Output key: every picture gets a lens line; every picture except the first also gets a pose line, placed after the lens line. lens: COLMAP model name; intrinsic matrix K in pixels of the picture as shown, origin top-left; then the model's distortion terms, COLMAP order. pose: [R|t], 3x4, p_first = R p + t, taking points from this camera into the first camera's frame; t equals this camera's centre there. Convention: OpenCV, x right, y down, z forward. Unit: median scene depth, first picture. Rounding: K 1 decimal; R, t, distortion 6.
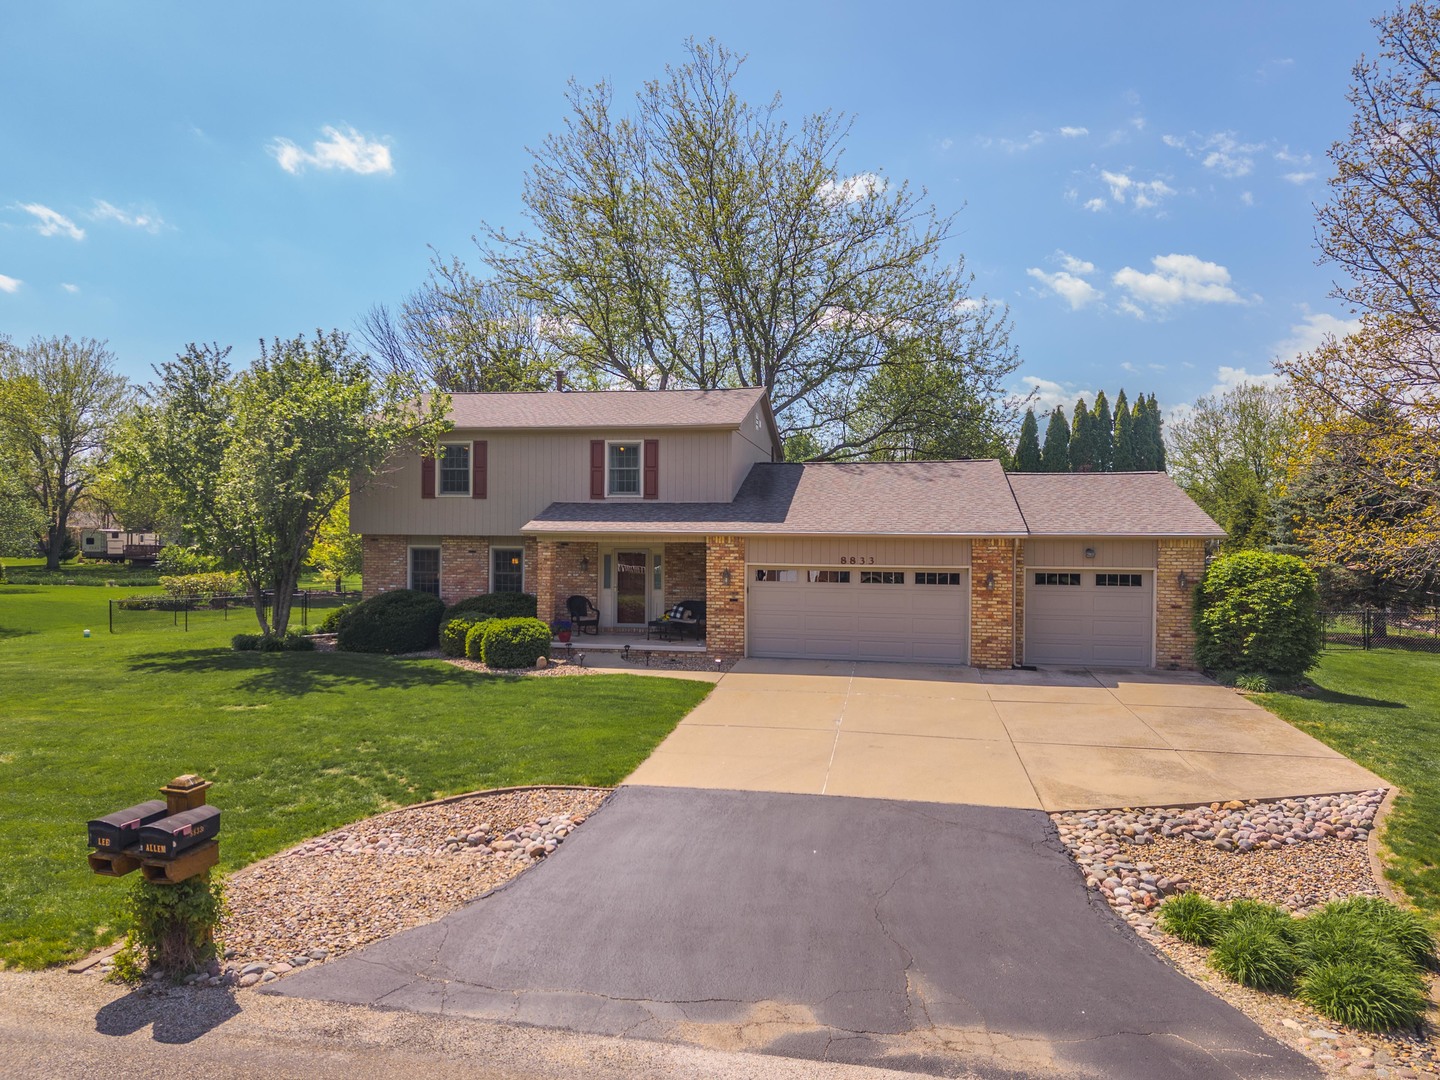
lens RADIAL K [[980.3, 0, 720.6], [0, 980.3, 546.3], [0, 0, 1]] dist [0.028969, -0.025673]
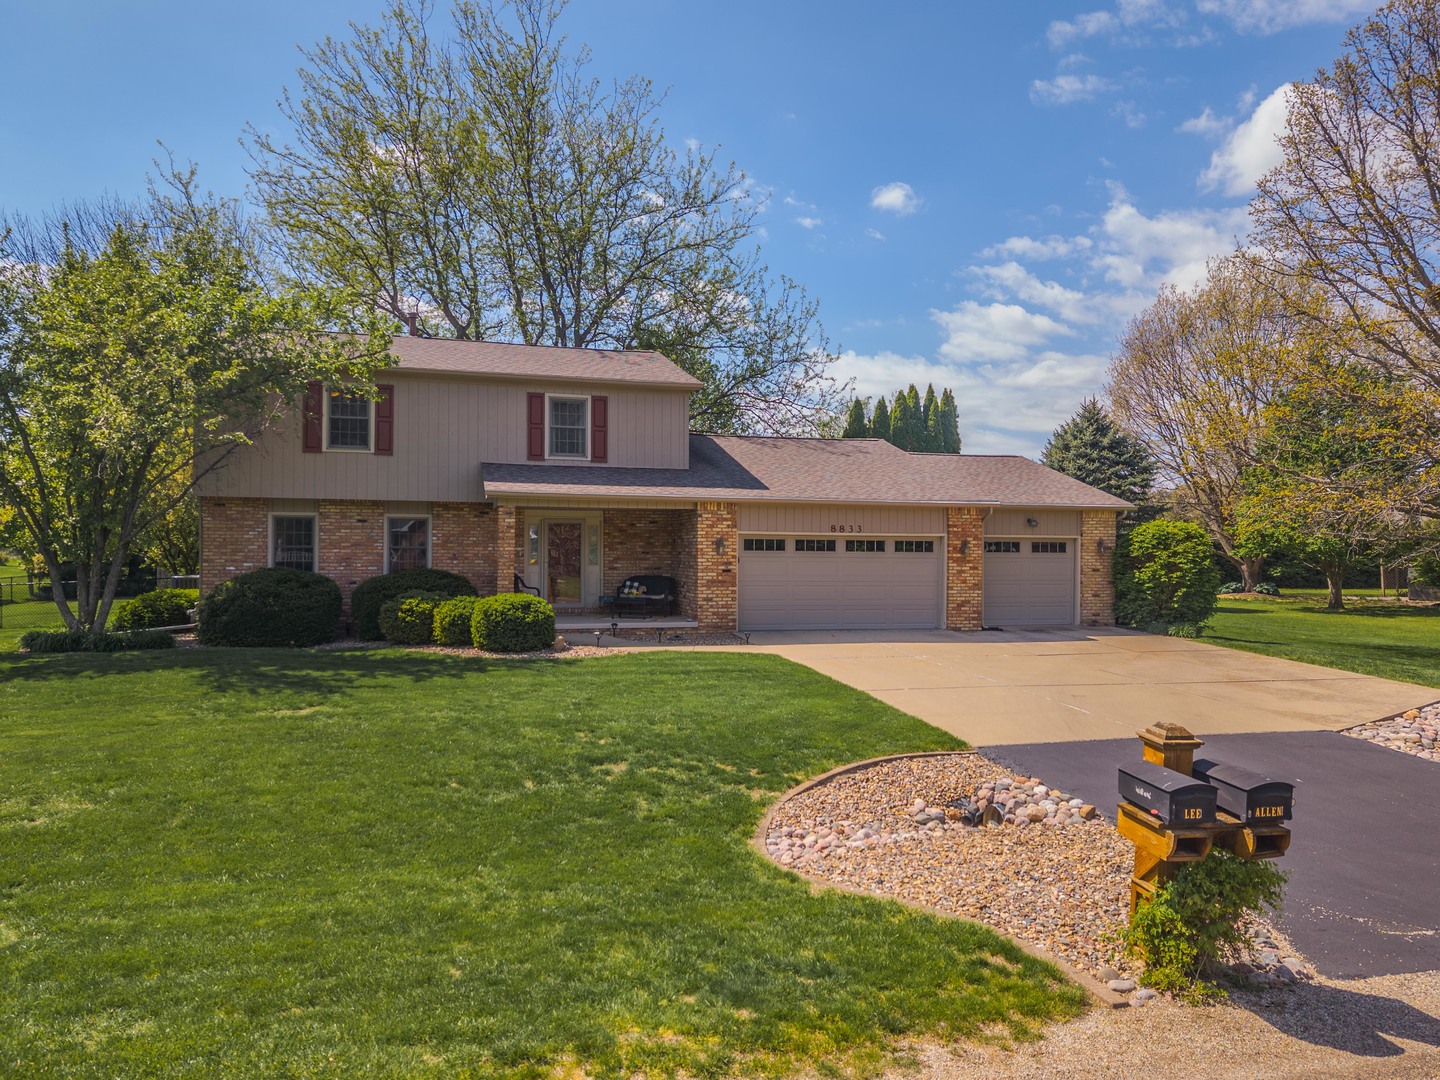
lens RADIAL K [[980.3, 0, 720.6], [0, 980.3, 546.3], [0, 0, 1]] dist [0.028969, -0.025673]
pose [[0.900976, -0.001175, 0.433867, -0.403352], [0.001778, 0.999998, -0.000984, 0.033066], [-0.433865, 0.001657, 0.900977, 0.160112]]
